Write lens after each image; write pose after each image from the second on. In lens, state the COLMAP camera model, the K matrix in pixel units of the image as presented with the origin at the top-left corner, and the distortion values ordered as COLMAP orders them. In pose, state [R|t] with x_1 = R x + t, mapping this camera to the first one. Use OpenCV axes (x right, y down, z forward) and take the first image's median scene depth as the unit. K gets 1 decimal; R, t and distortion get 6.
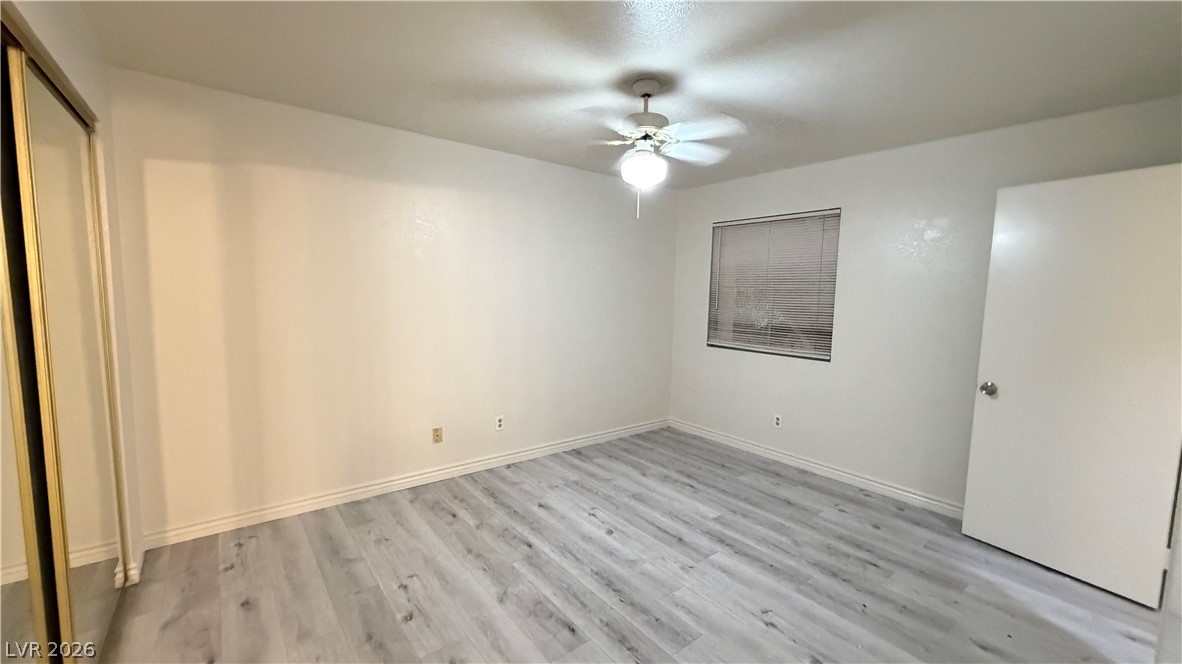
lens RADIAL K [[470.8, 0, 588.4], [0, 470.8, 332.5], [0, 0, 1]] dist [-0.000963, 0.000295]
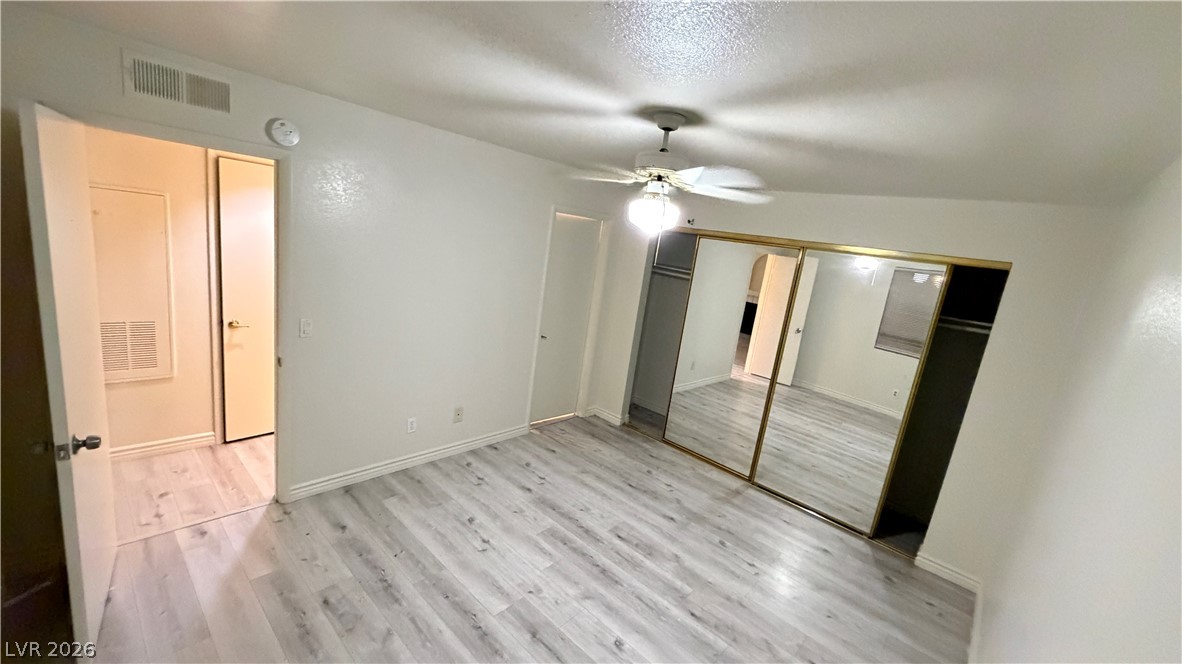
lens RADIAL K [[460.2, 0, 590.2], [0, 460.2, 352.5], [0, 0, 1]] dist [-0.002041, -0.000043]
pose [[-0.971639, -0.116593, -0.205725, 0.293529], [-0.179483, 0.930055, 0.320599, -0.269719], [0.153956, 0.348431, -0.924605, 1.441433]]
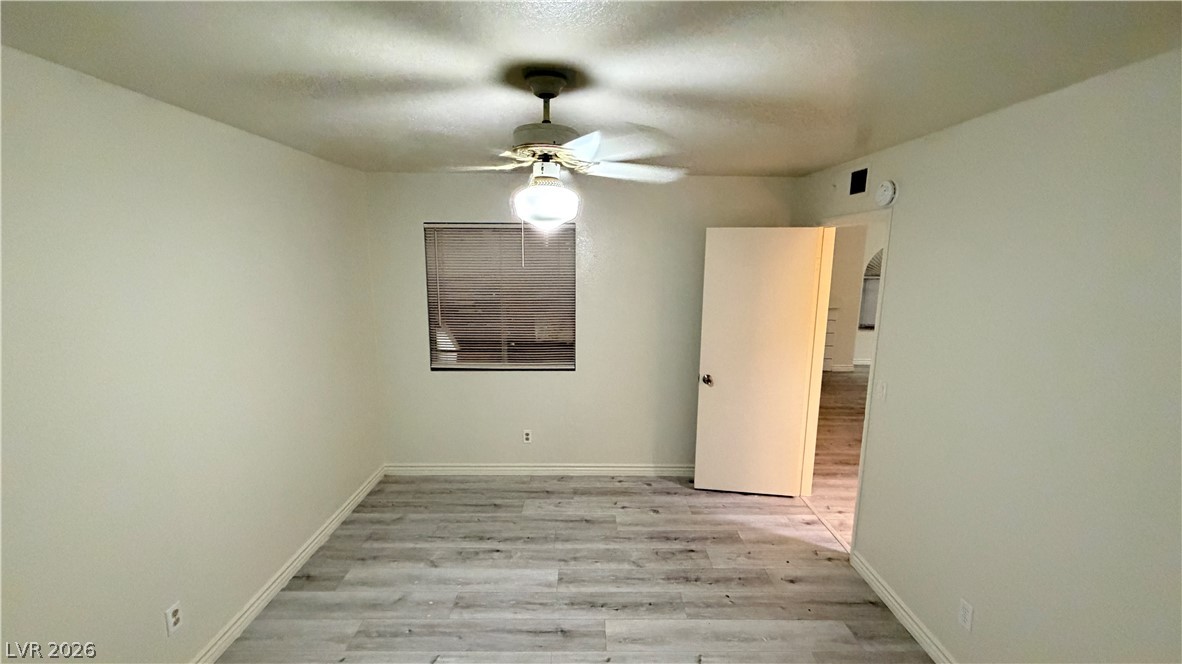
lens RADIAL K [[470.8, 0, 588.4], [0, 470.8, 332.5], [0, 0, 1]] dist [-0.000963, 0.000295]
pose [[0.617610, -0.150668, 0.771918, -0.324288], [0.082097, 0.988467, 0.127249, -0.186976], [-0.782188, -0.015218, 0.622857, 0.396634]]
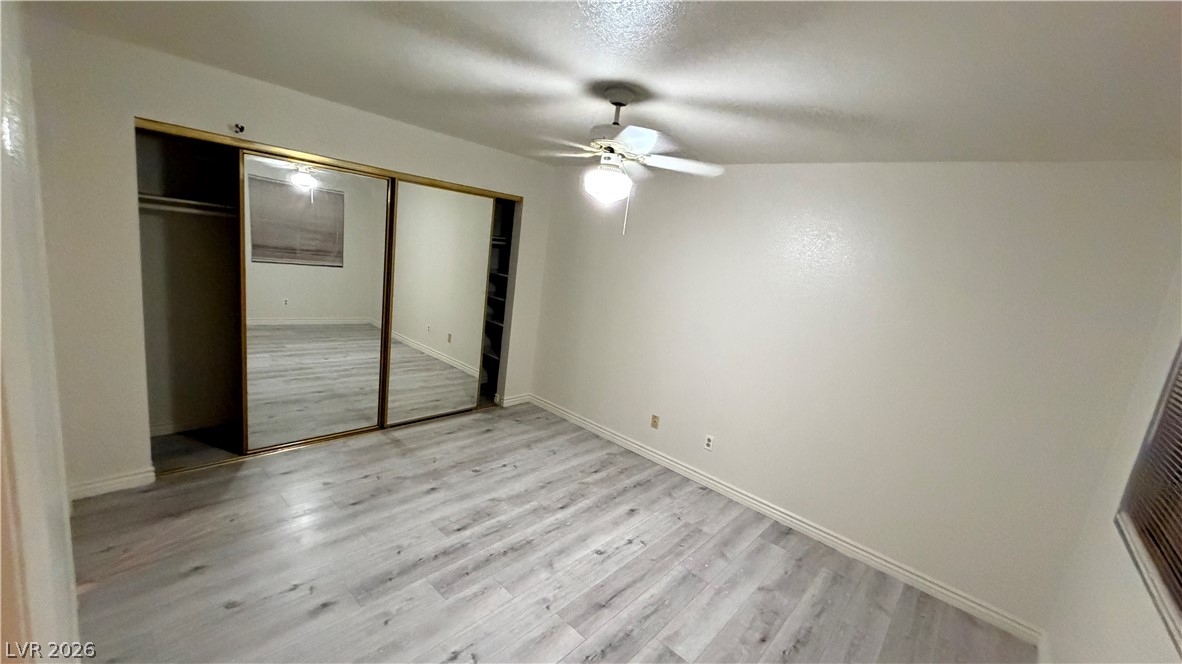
lens RADIAL K [[478.4, 0, 591.6], [0, 478.4, 343.6], [0, 0, 1]] dist [0.021334, 0.000094]
pose [[0.178119, 0.209401, -0.961470, 0.847570], [-0.221568, 0.960538, 0.168151, -0.146228], [0.958739, 0.183081, 0.217486, 0.638491]]
